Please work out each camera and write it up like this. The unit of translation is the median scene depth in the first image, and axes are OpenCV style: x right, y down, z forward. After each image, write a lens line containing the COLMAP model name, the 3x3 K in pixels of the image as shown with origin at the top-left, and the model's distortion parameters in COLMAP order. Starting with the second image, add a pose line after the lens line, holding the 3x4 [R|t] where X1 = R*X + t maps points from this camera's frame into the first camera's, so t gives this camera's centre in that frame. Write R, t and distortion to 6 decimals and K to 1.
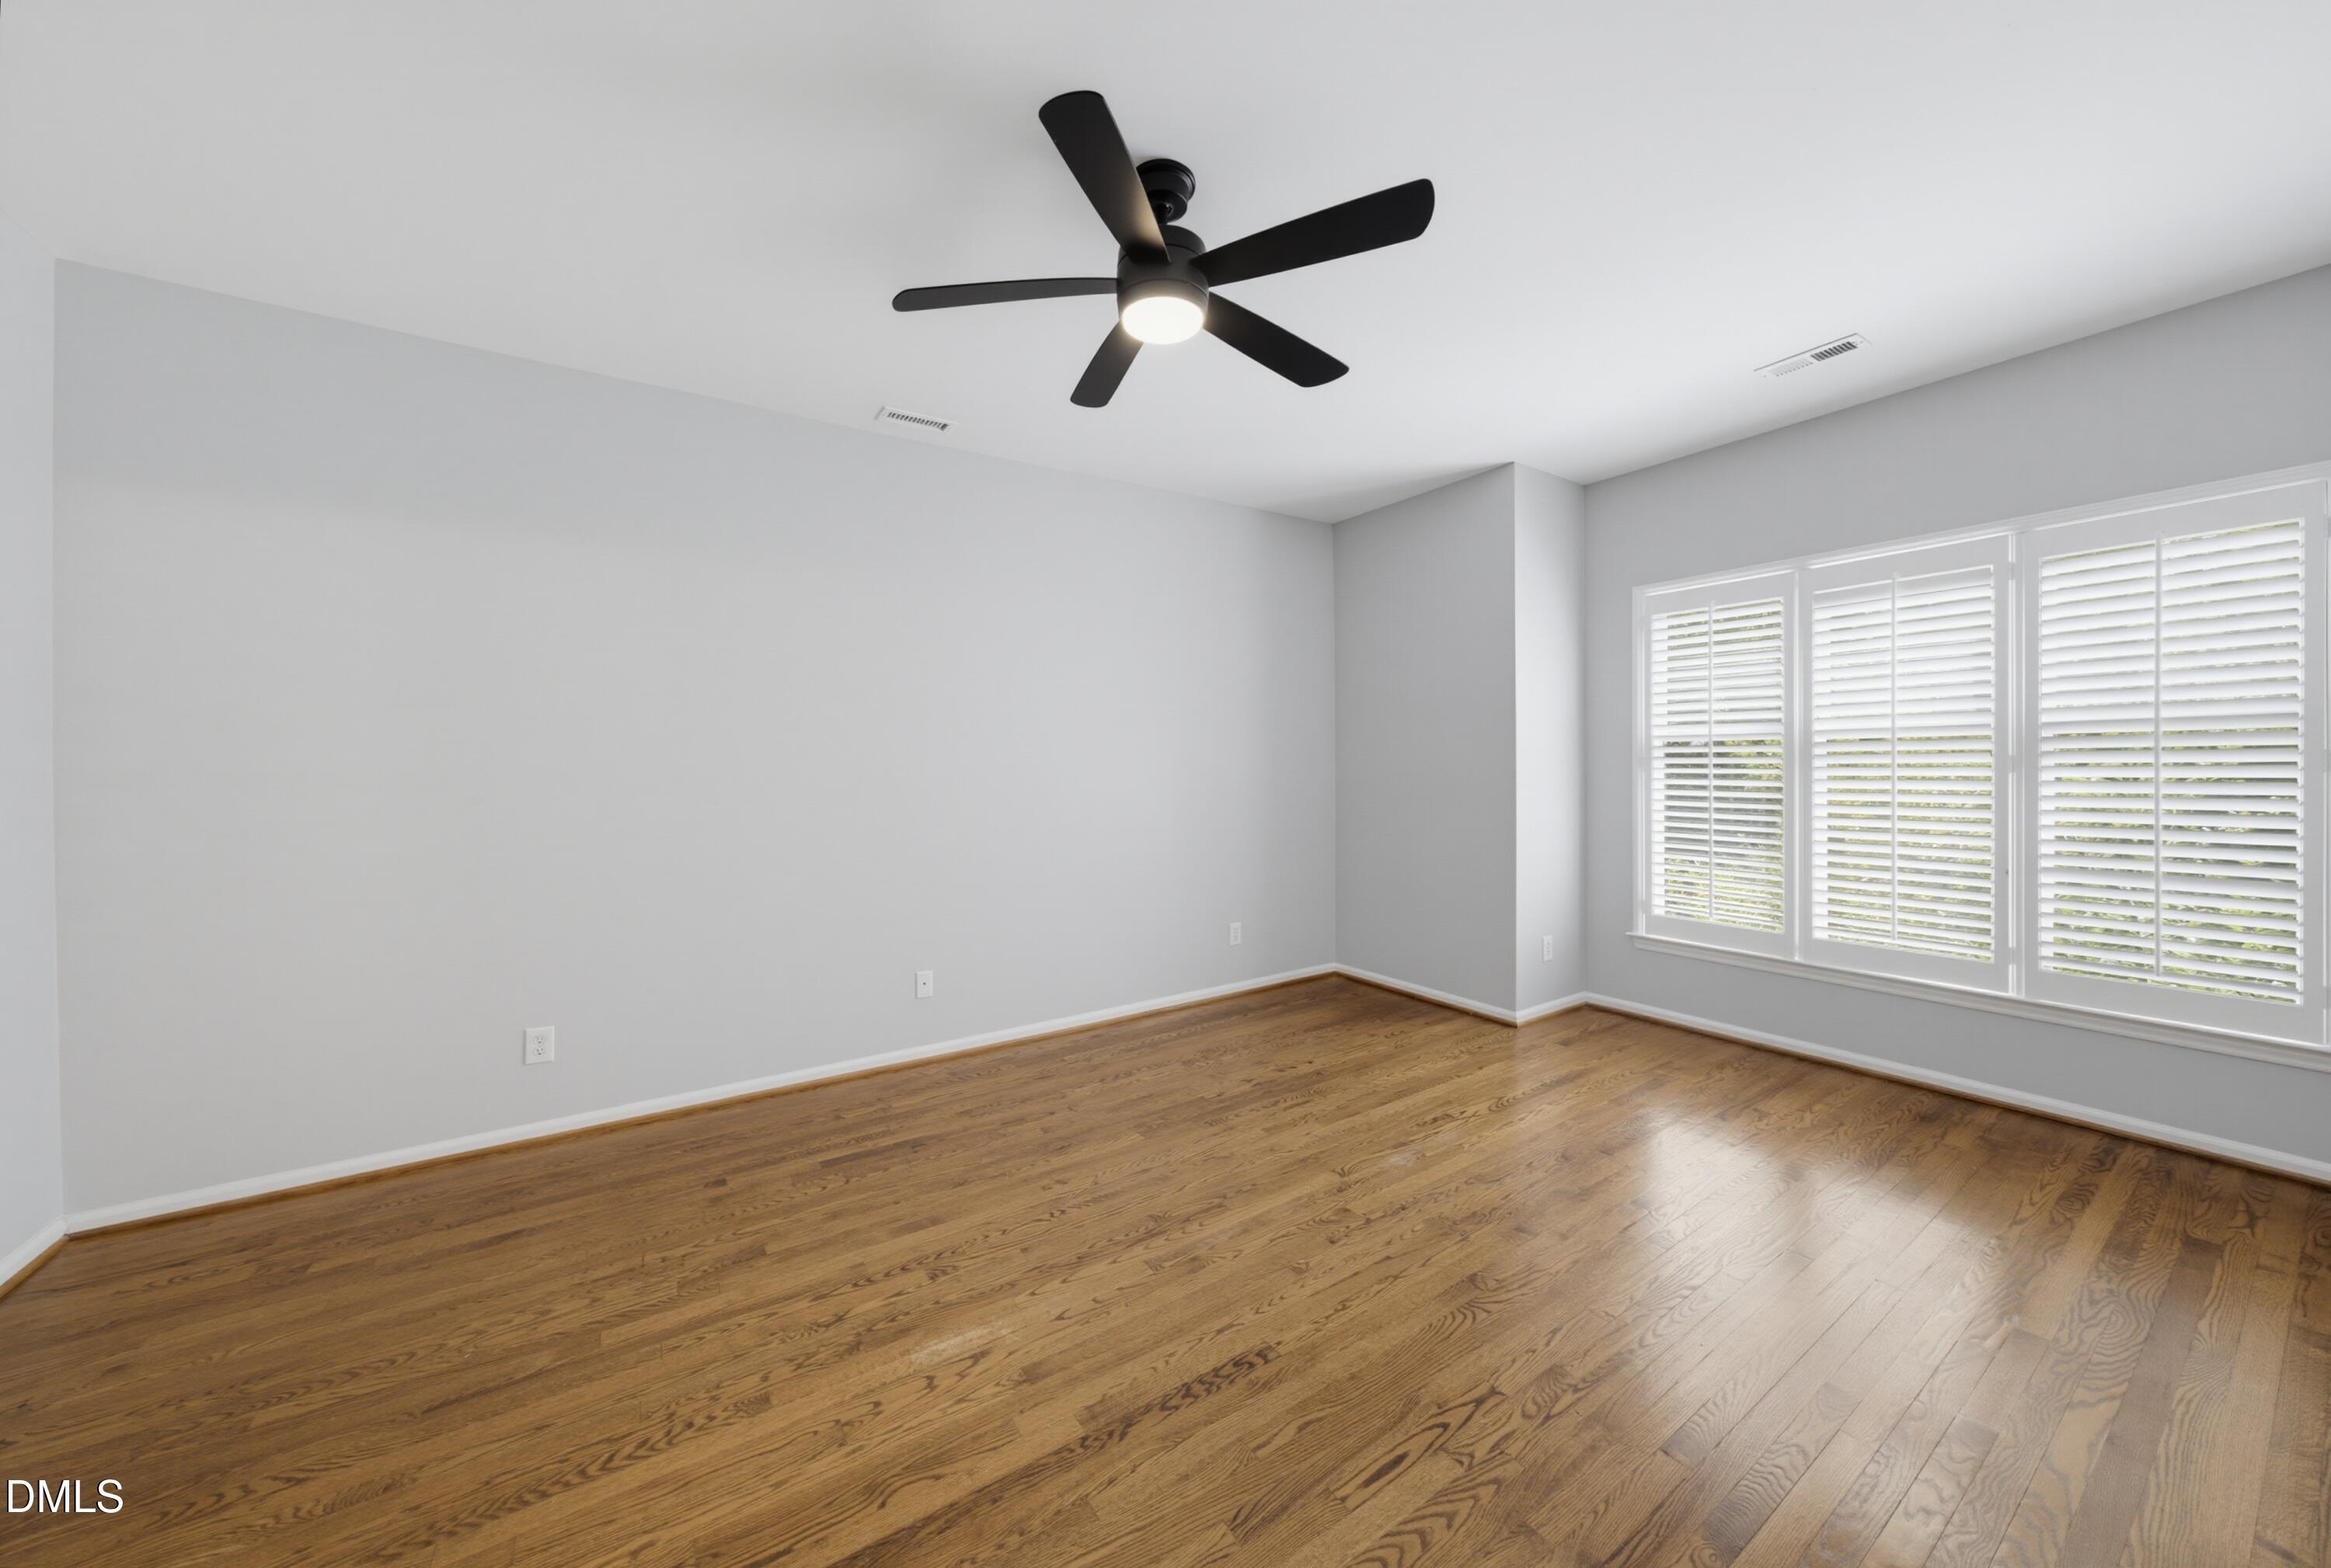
lens RADIAL K [[802.3, 0, 1180.0], [0, 802.3, 778.8], [0, 0, 1]] dist [-0.008105, 0.003533]
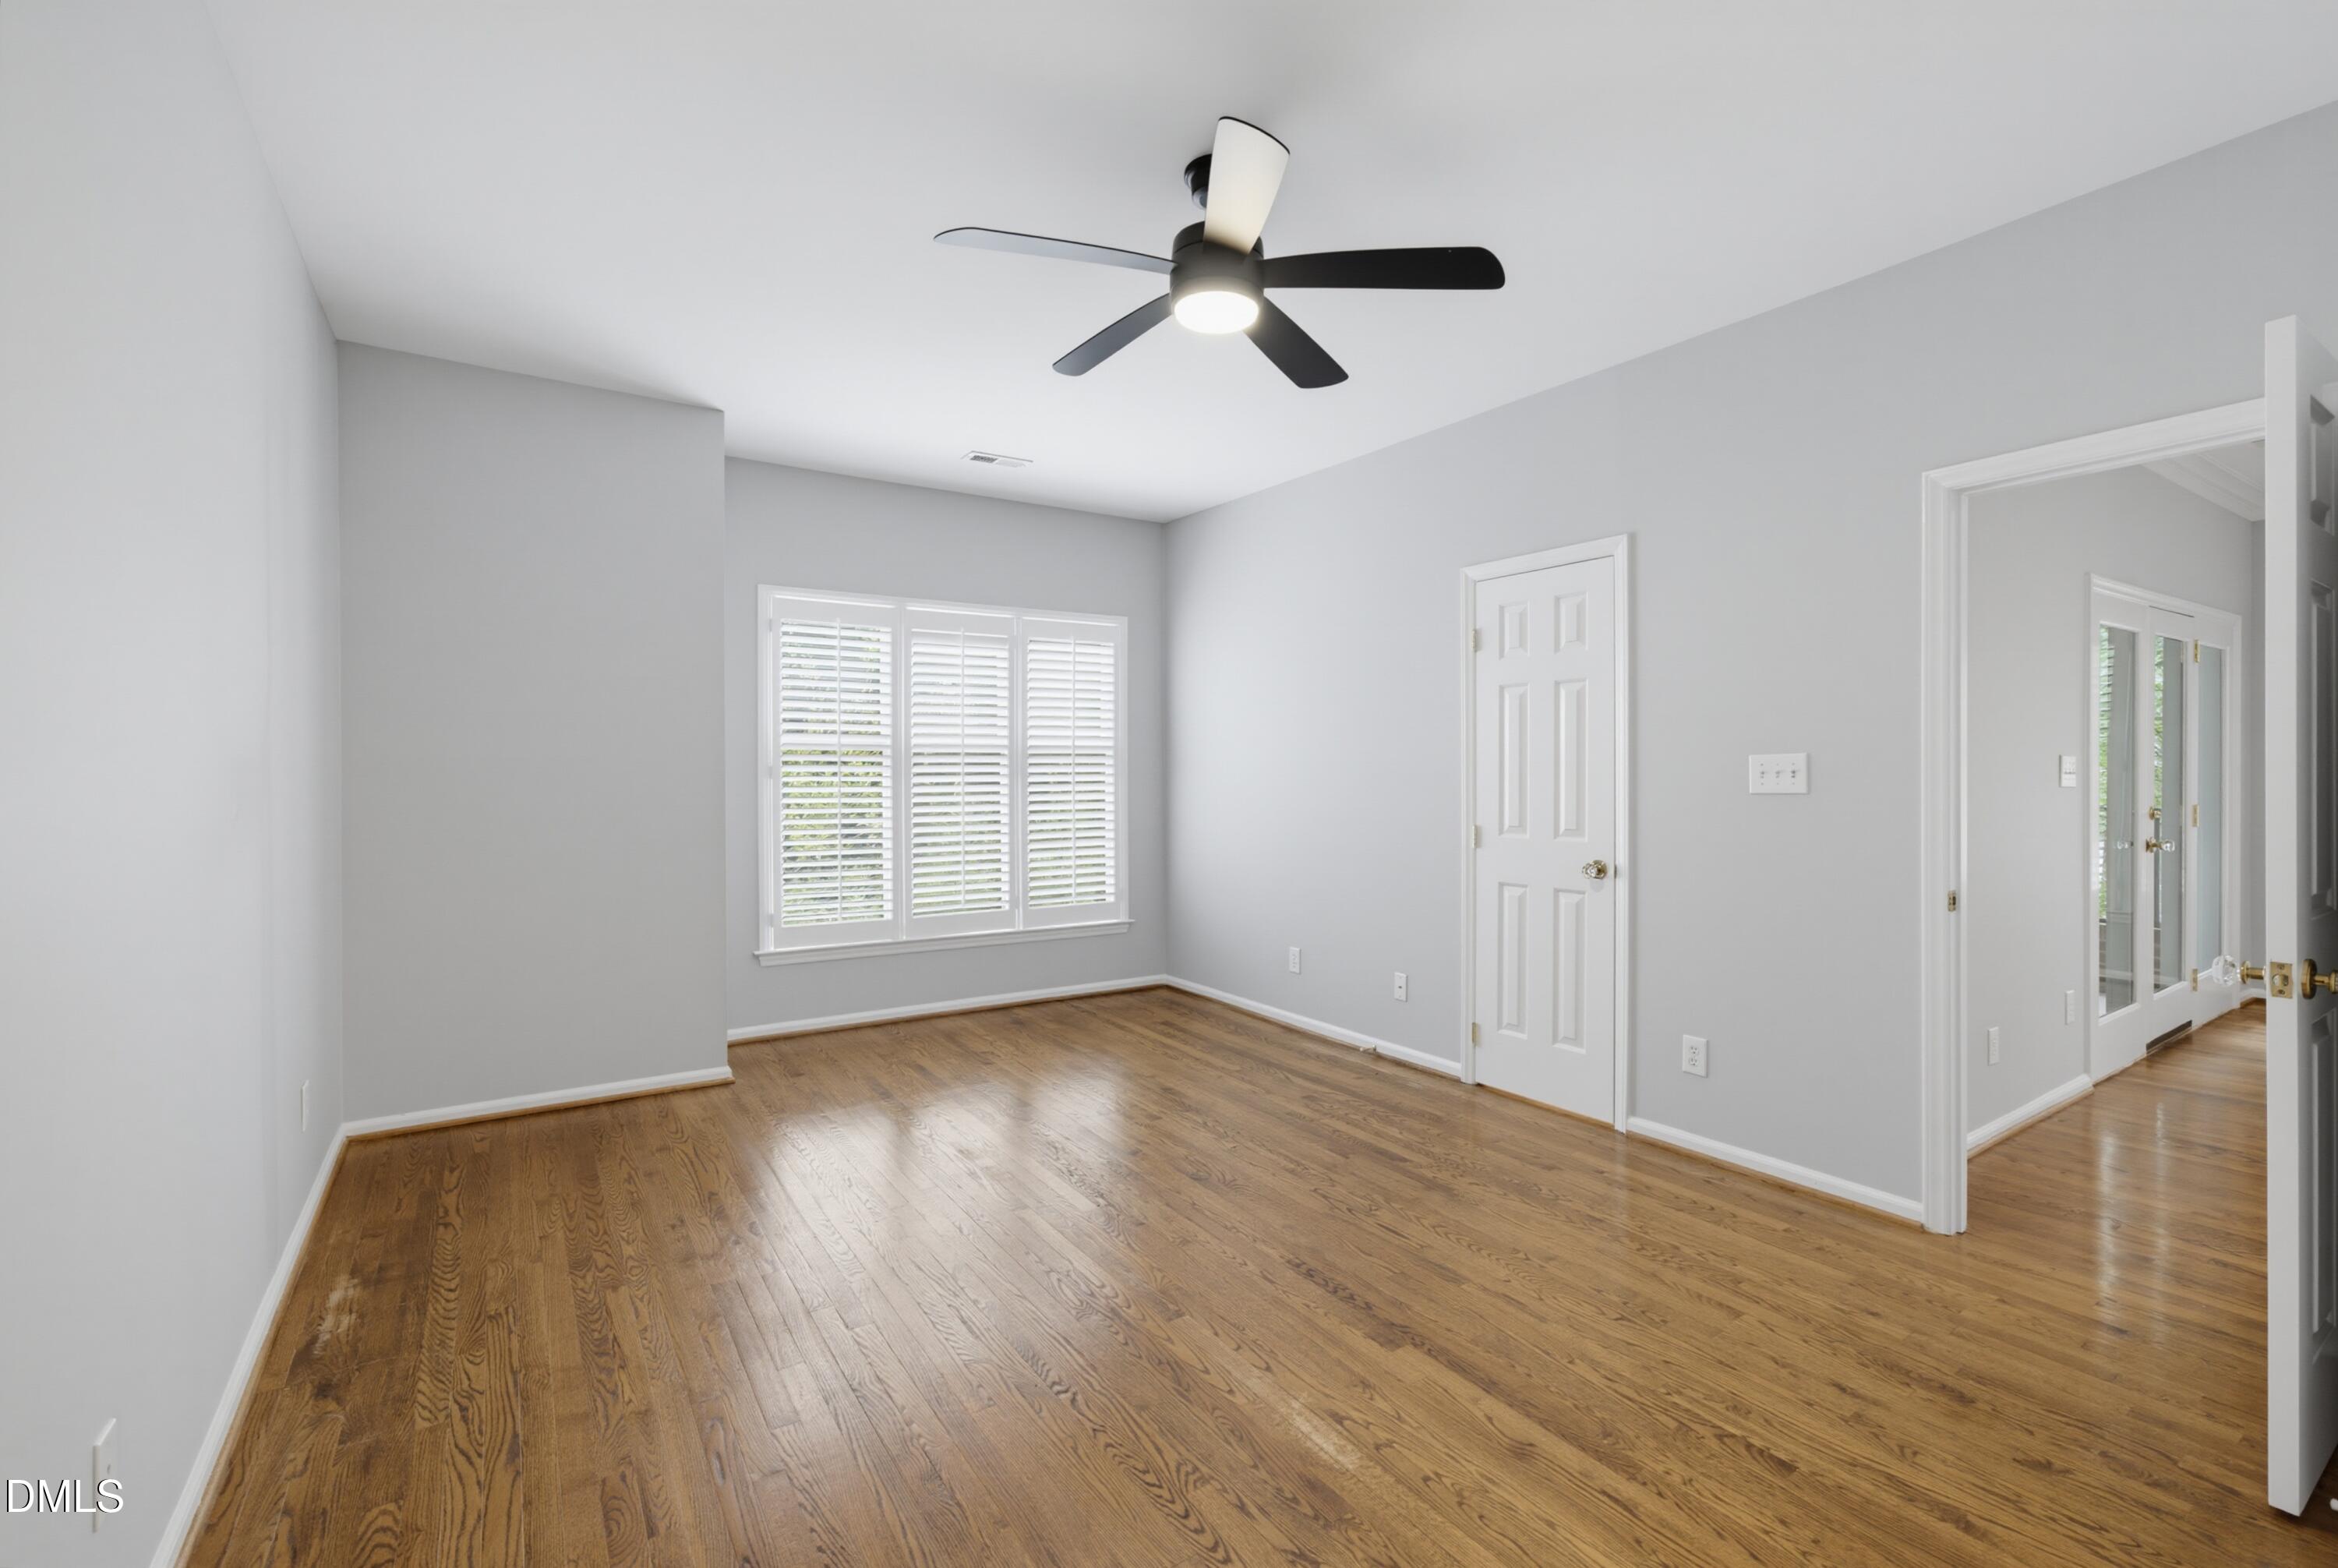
lens RADIAL K [[1013.4, 0, 1160.7], [0, 1013.4, 782.0], [0, 0, 1]] dist [0.000794, 0.000377]
pose [[0.003754, 0.001420, 0.999992, -0.907525], [0.013656, 0.999906, -0.001471, 0.004205], [-0.999900, 0.013661, 0.003734, 0.771087]]
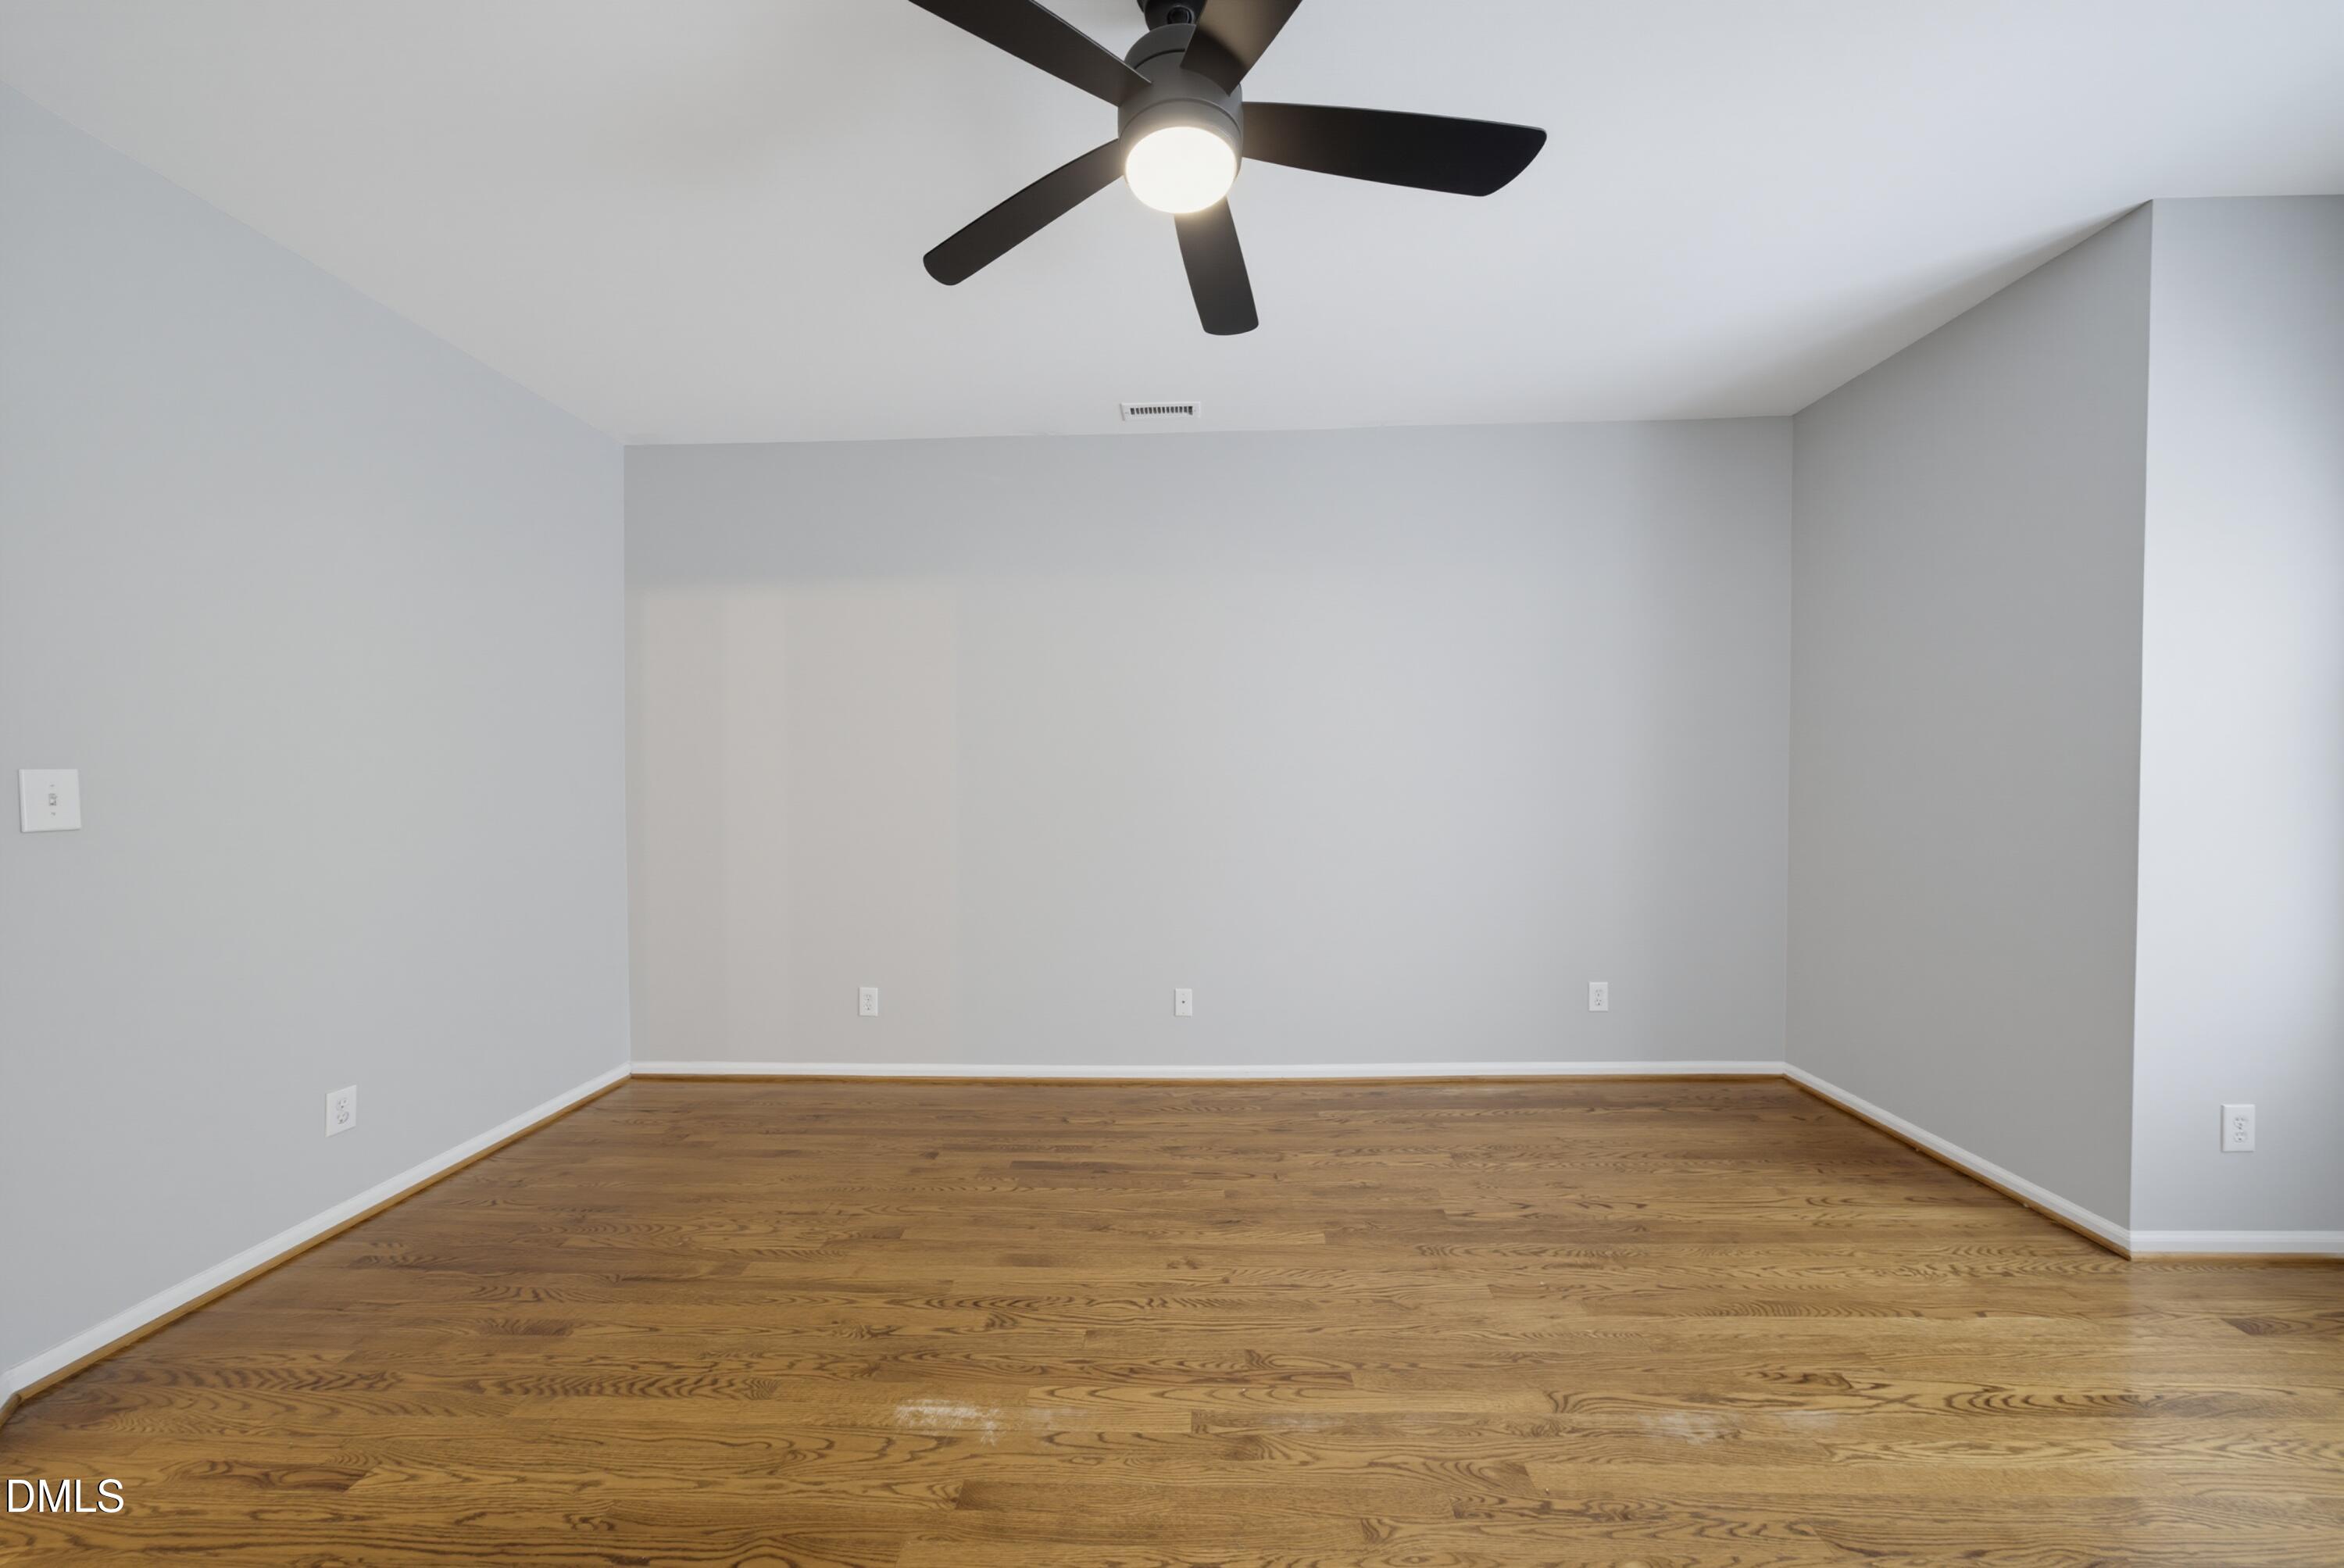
lens RADIAL K [[806.7, 0, 1178.5], [0, 806.7, 778.2], [0, 0, 1]] dist [-0.008105, 0.003533]
pose [[0.814948, 0.000536, -0.579533, 0.300998], [-0.008044, 0.999914, -0.010386, 0.004105], [0.579478, 0.013126, 0.814882, 0.276134]]
